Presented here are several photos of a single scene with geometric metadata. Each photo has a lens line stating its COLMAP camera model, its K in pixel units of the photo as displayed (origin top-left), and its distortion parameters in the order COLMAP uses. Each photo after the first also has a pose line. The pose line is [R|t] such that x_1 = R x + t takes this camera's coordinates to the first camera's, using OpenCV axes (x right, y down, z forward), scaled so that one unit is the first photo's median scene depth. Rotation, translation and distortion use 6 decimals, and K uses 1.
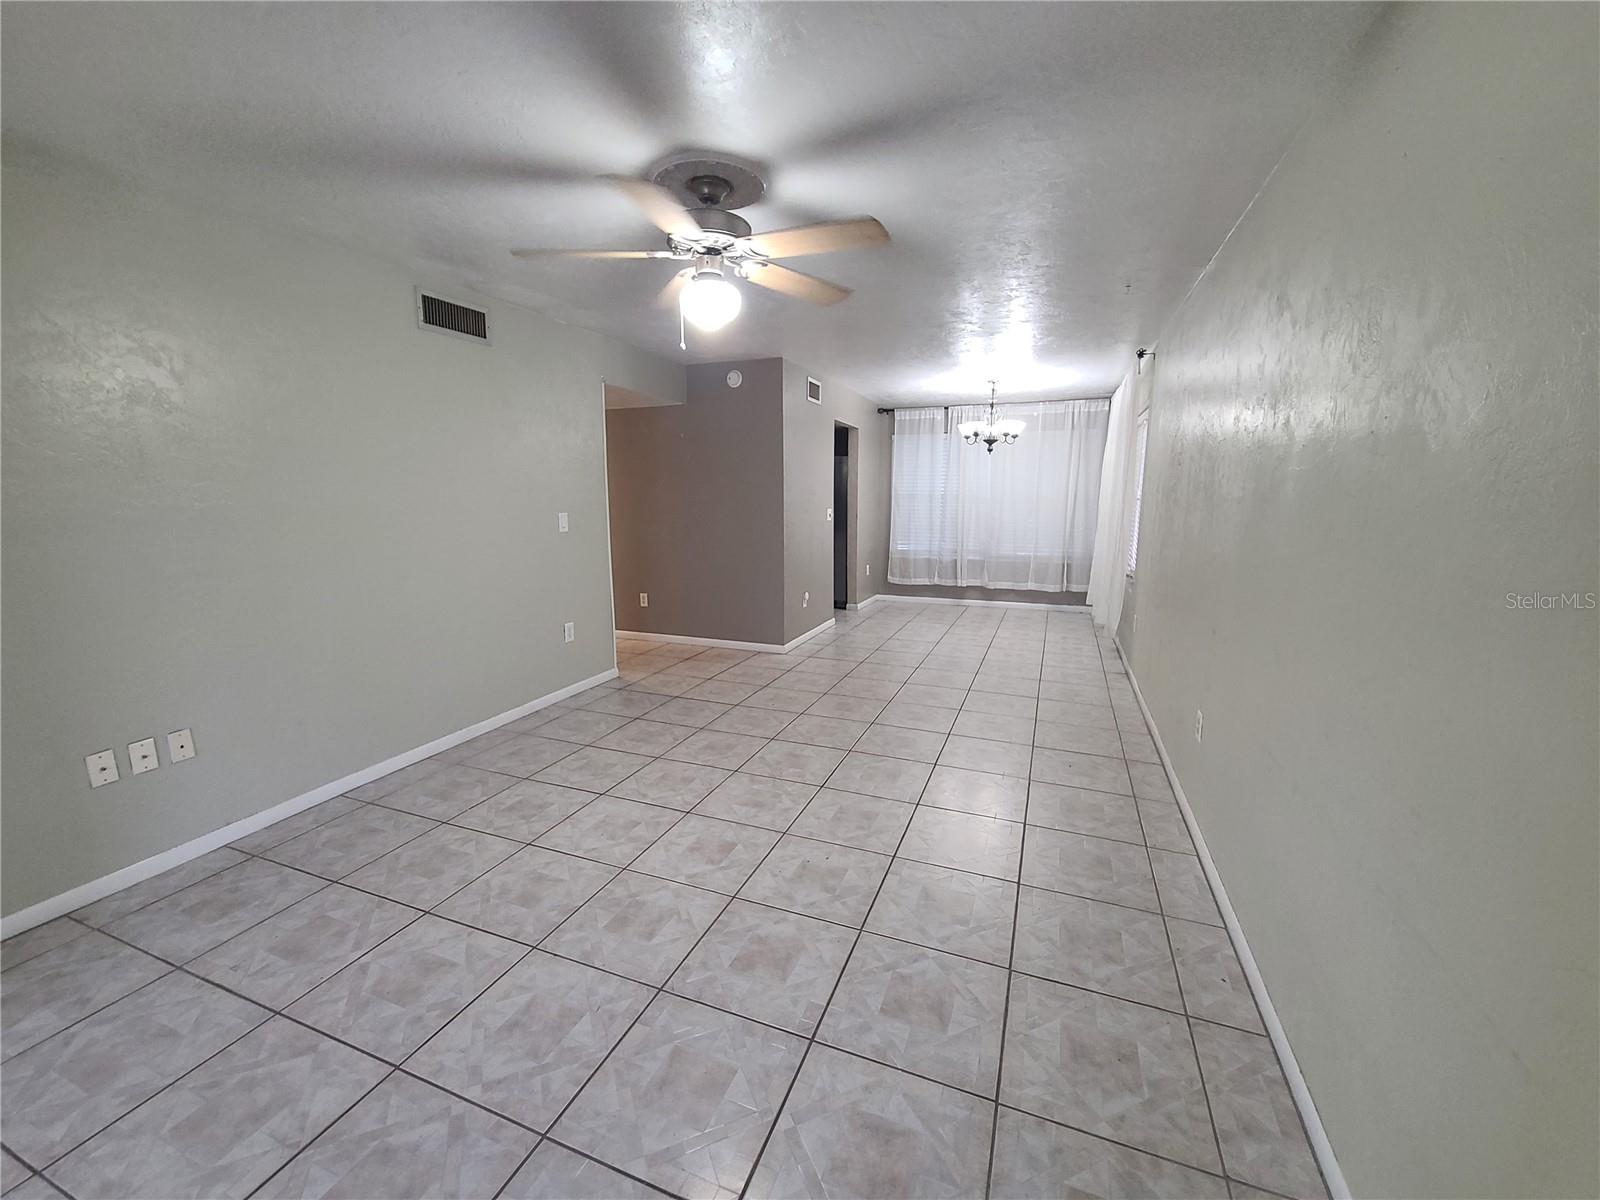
lens RADIAL K [[652.3, 0, 799.1], [0, 652.3, 599.6], [0, 0, 1]] dist [-0.000319, -0.000534]
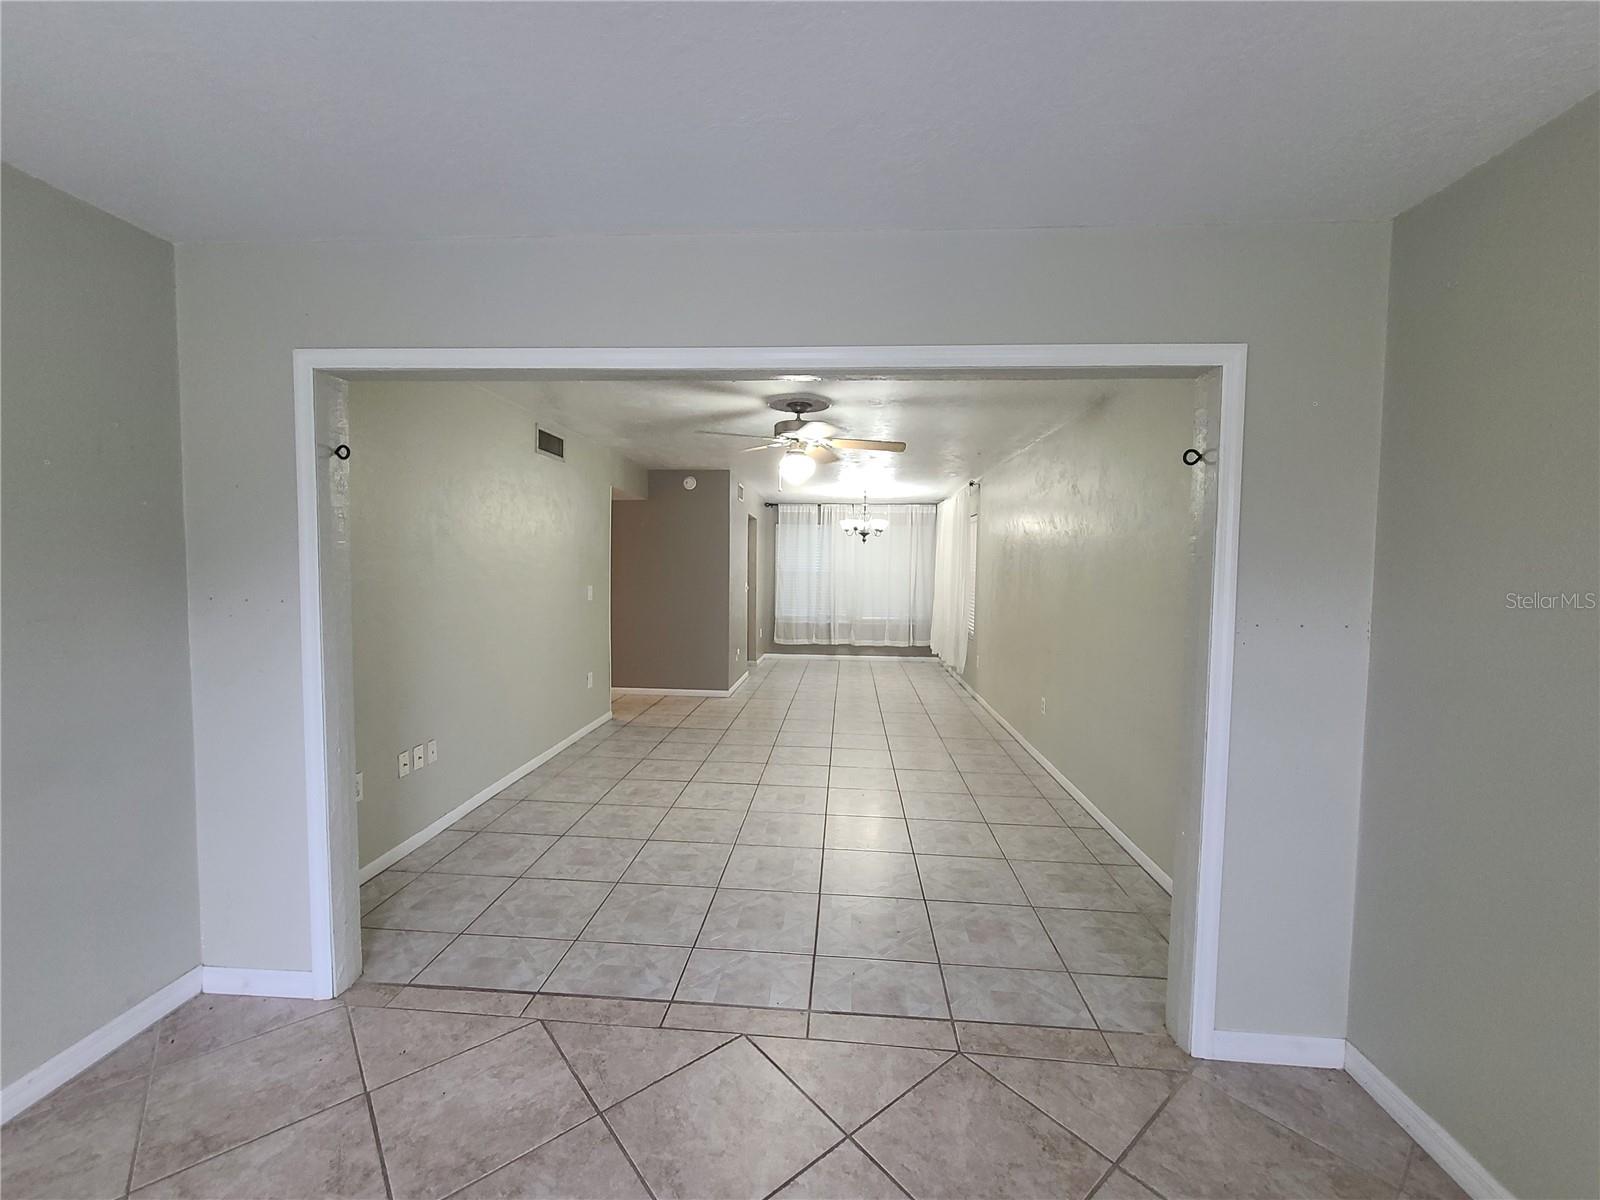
lens RADIAL K [[652.3, 0, 799.5], [0, 652.3, 601.2], [0, 0, 1]] dist [-0.000319, -0.000534]
pose [[0.954597, -0.003191, 0.297884, -0.215428], [0.035441, 0.994058, -0.102924, 0.026828], [-0.295786, 0.108808, 0.949037, -0.203731]]
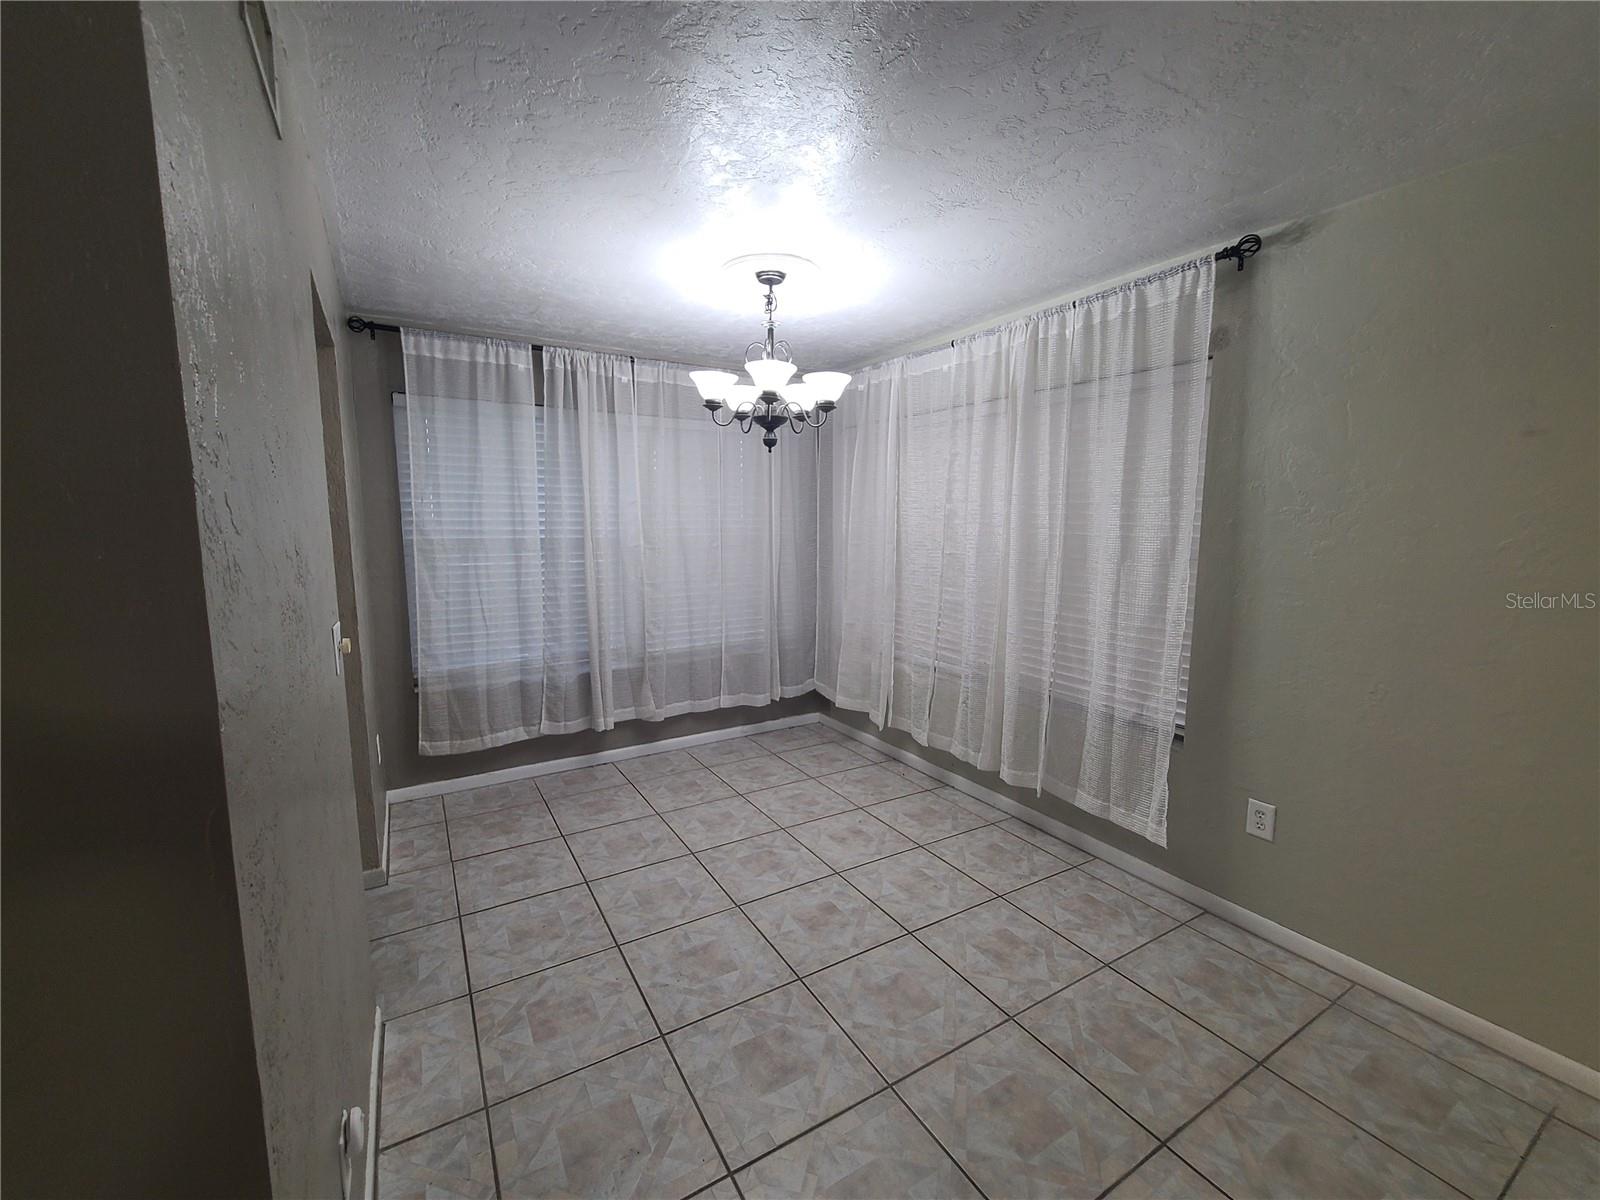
lens RADIAL K [[652.3, 0, 795.0], [0, 652.3, 596.8], [0, 0, 1]] dist [-0.000319, -0.000534]
pose [[0.609779, -0.095493, 0.786798, -0.038250], [0.127924, 0.991557, 0.021201, -0.124519], [-0.782180, 0.087722, 0.616847, 0.670875]]
